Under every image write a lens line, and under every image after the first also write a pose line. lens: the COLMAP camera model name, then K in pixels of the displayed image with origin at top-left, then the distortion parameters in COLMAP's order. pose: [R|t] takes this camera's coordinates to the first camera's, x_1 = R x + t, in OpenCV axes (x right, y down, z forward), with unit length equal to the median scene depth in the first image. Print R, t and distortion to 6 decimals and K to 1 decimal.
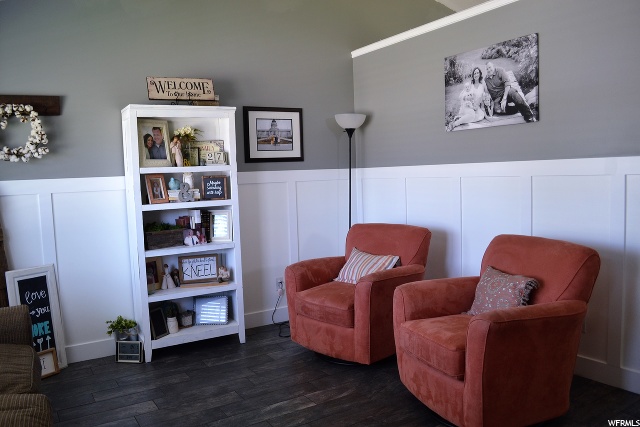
lens RADIAL K [[512.6, 0, 315.4], [0, 512.6, 204.2], [0, 0, 1]] dist [-0.045884, -0.004511]
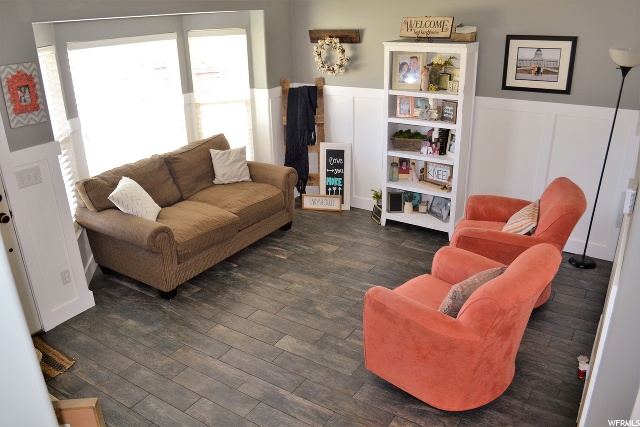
lens RADIAL K [[512.6, 0, 315.4], [0, 512.6, 204.2], [0, 0, 1]] dist [-0.045884, -0.004511]
pose [[0.460710, 0.345606, -0.817498, 0.704697], [-0.059686, 0.931051, 0.359976, -0.242011], [0.885542, -0.117051, 0.449572, 0.175707]]
